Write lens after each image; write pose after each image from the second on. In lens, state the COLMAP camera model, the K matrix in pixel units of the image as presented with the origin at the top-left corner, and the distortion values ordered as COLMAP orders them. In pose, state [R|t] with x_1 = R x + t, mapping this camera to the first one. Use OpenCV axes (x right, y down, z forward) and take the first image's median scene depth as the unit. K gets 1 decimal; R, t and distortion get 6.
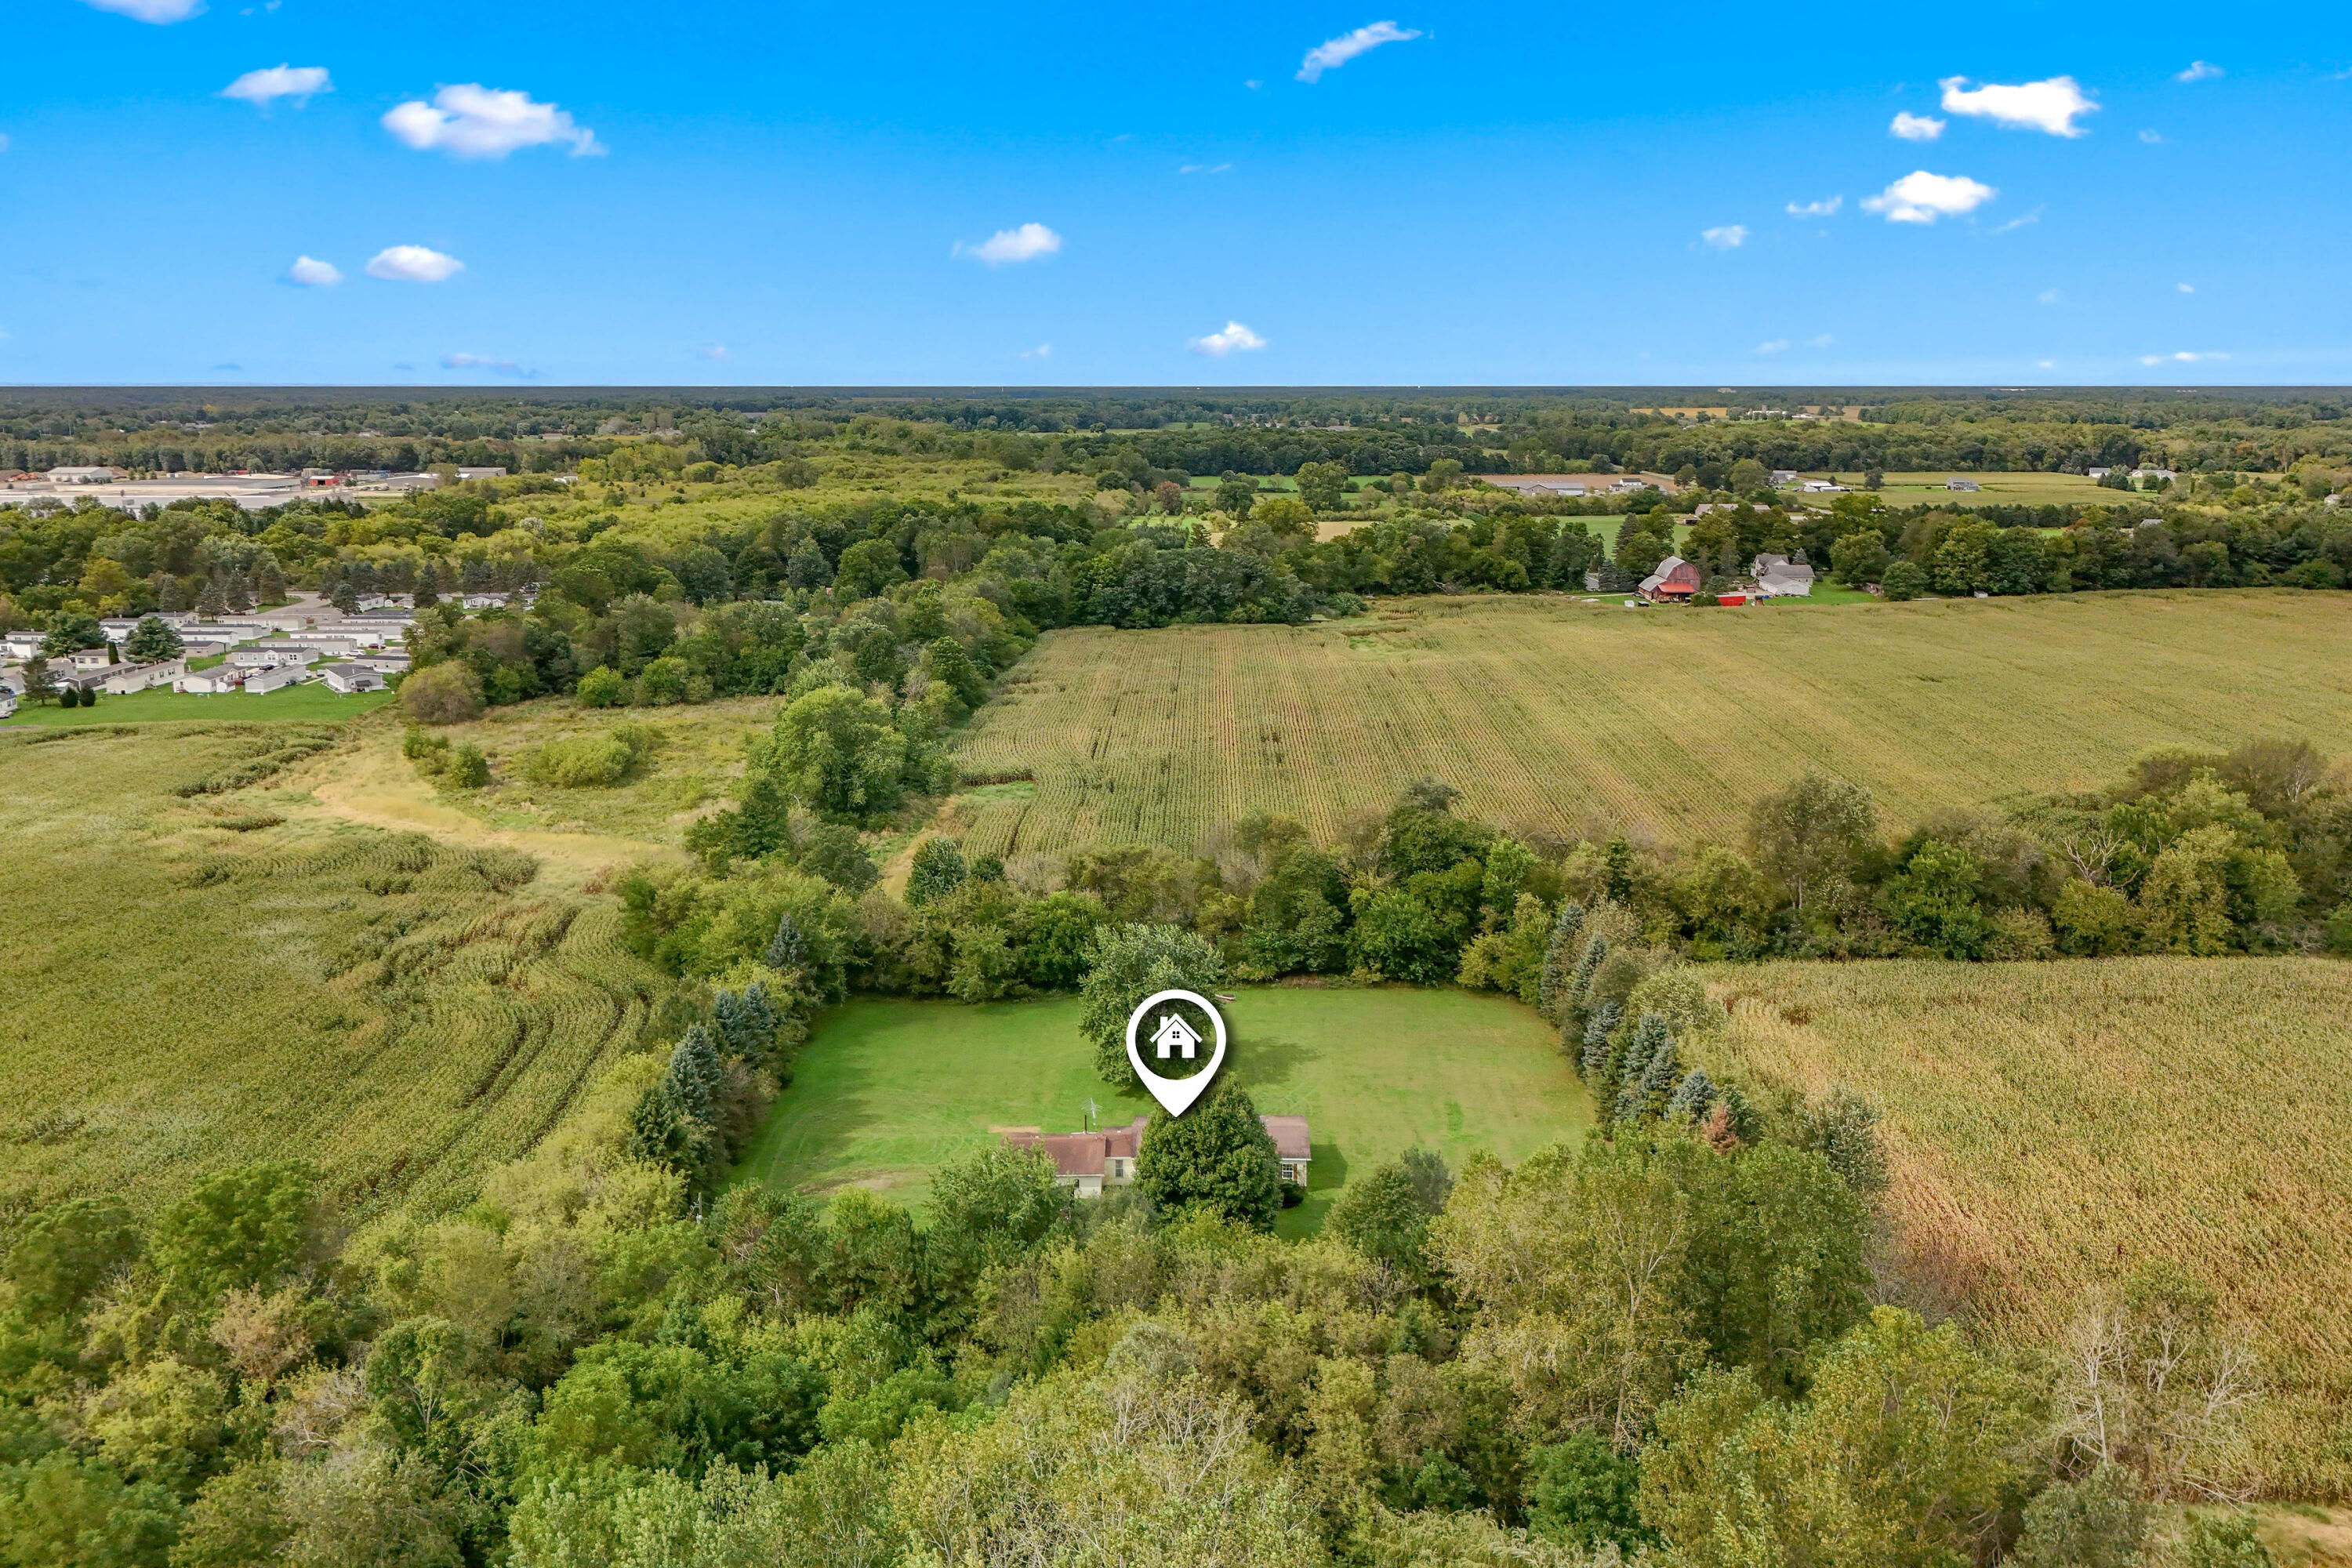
lens RADIAL K [[1723.7, 0, 1179.4], [0, 1723.7, 782.2], [0, 0, 1]] dist [0.082163, -0.077660]
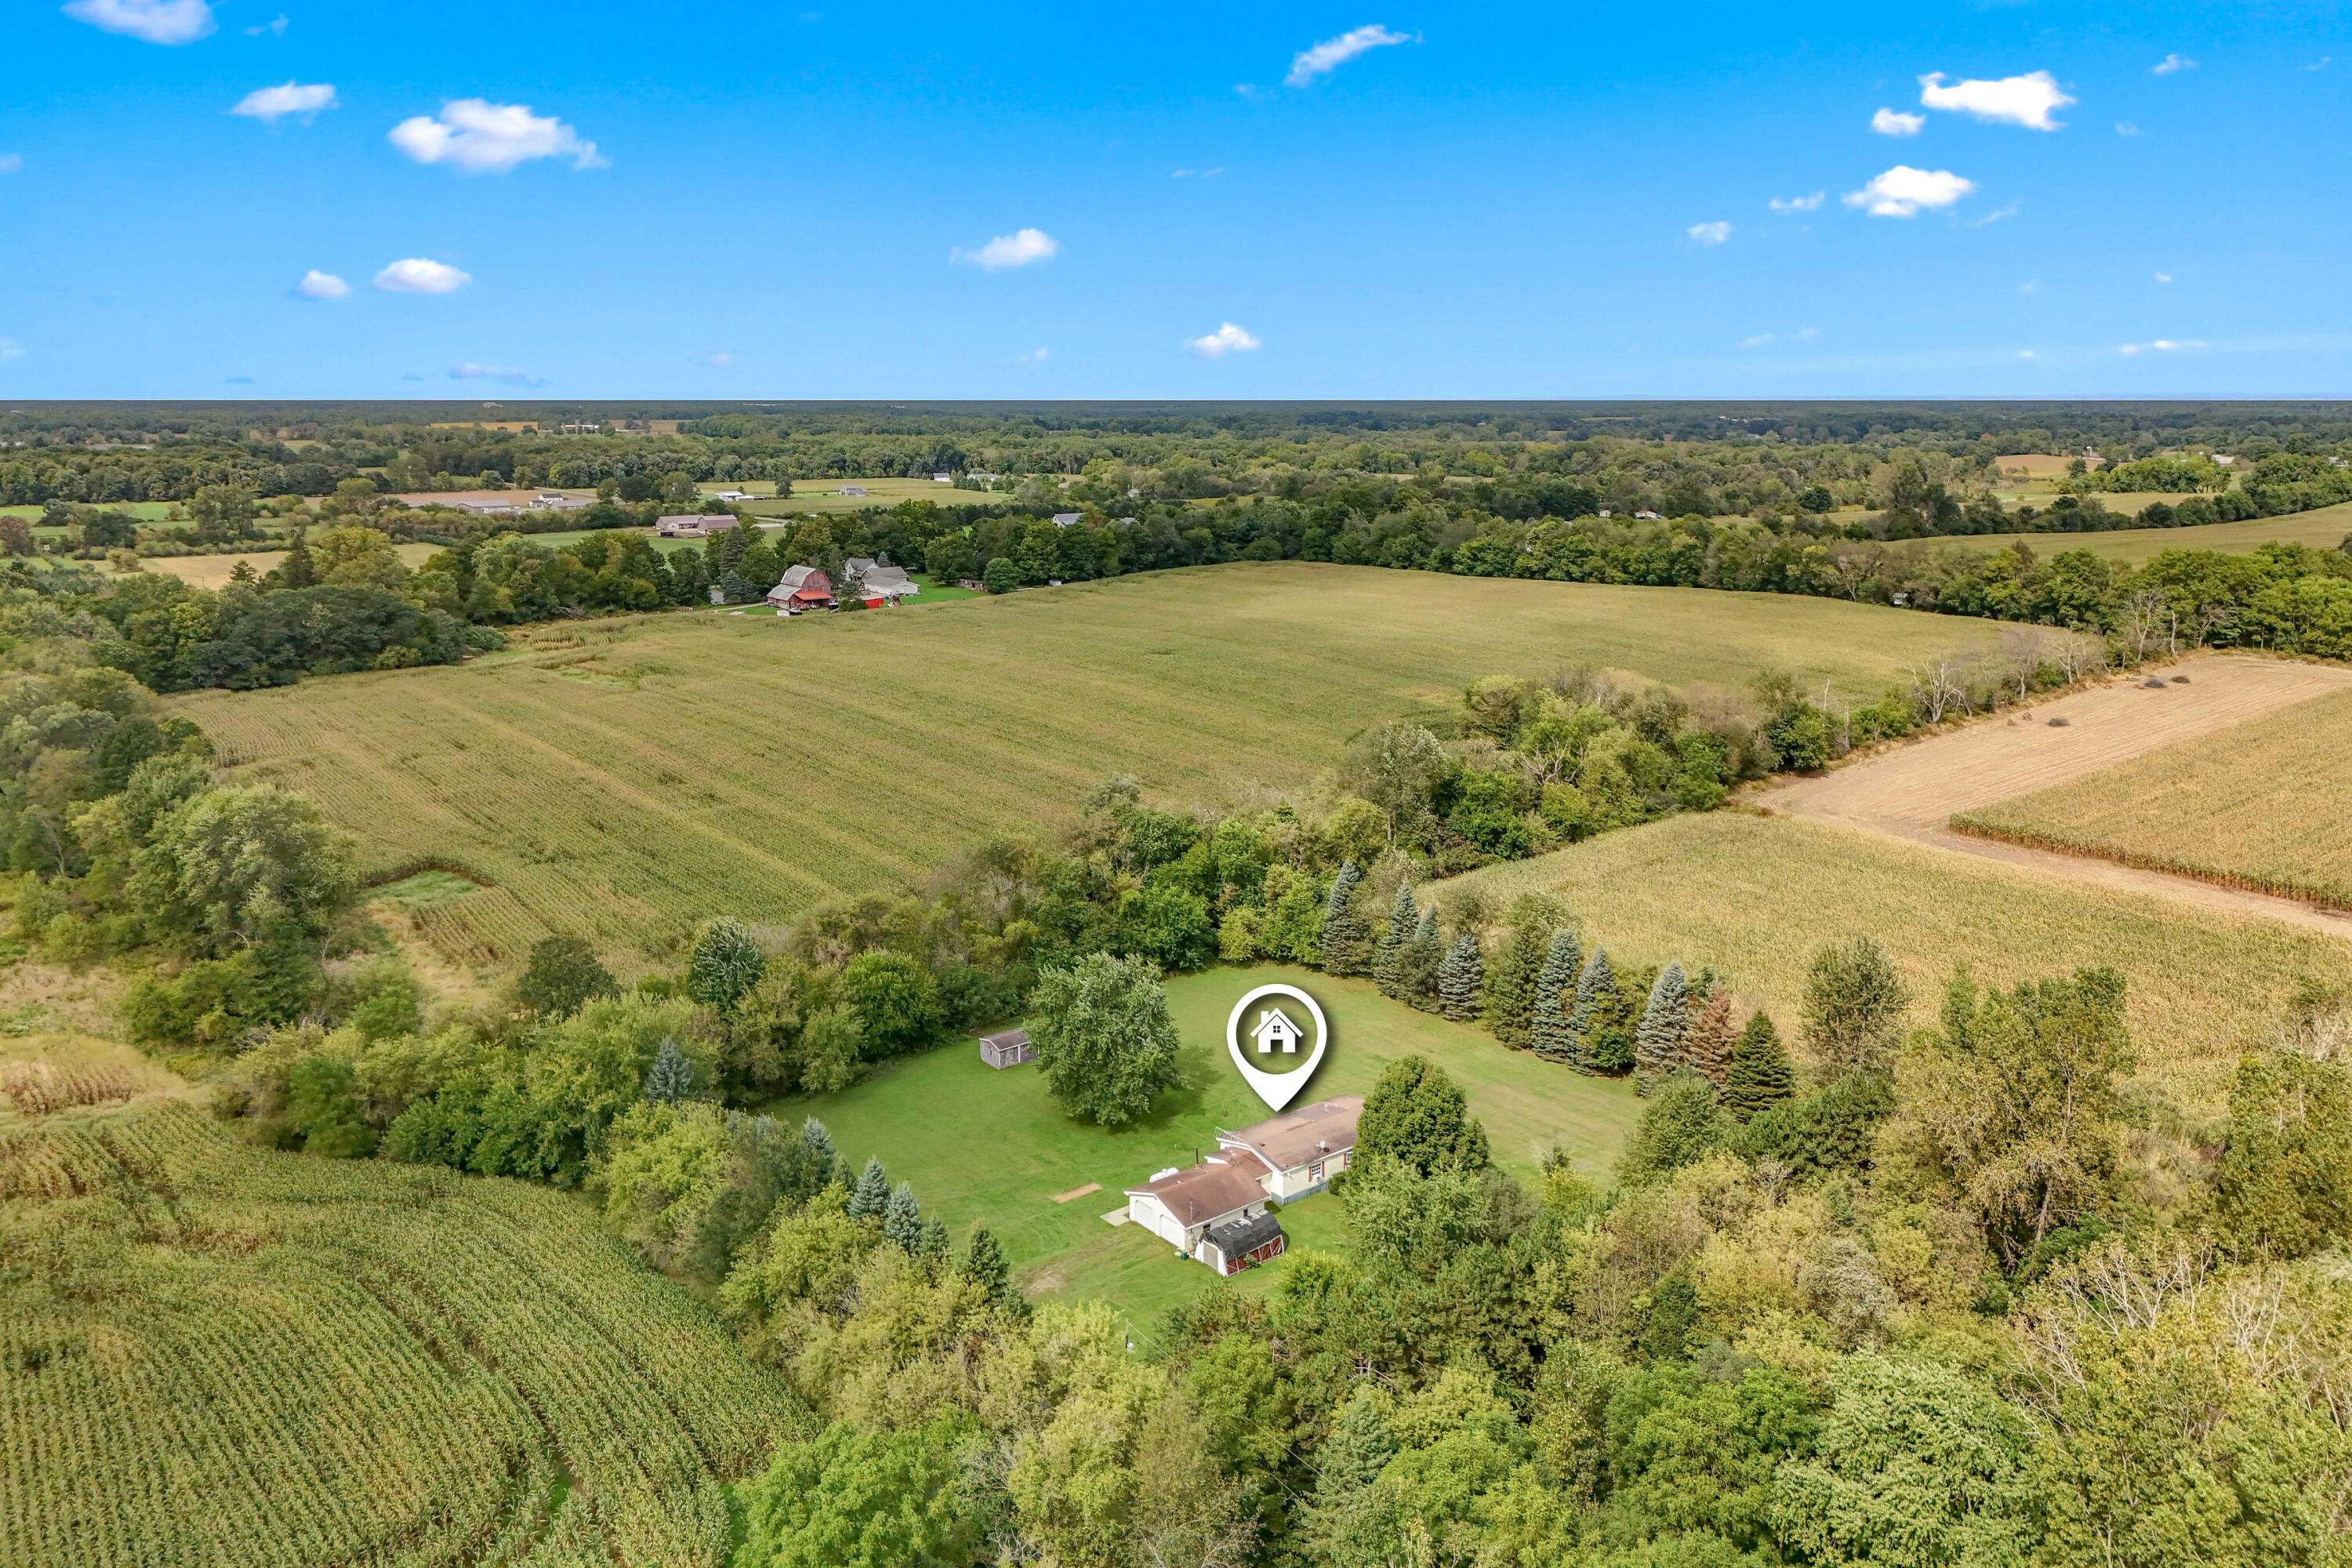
lens RADIAL K [[1705.1, 0, 1179.4], [0, 1705.1, 775.0], [0, 0, 1]] dist [0.080016, -0.063032]
pose [[0.779003, -0.140516, 0.611072, -0.187996], [0.146202, 0.988409, 0.040904, -0.016562], [-0.609737, 0.057476, 0.790517, 0.070605]]
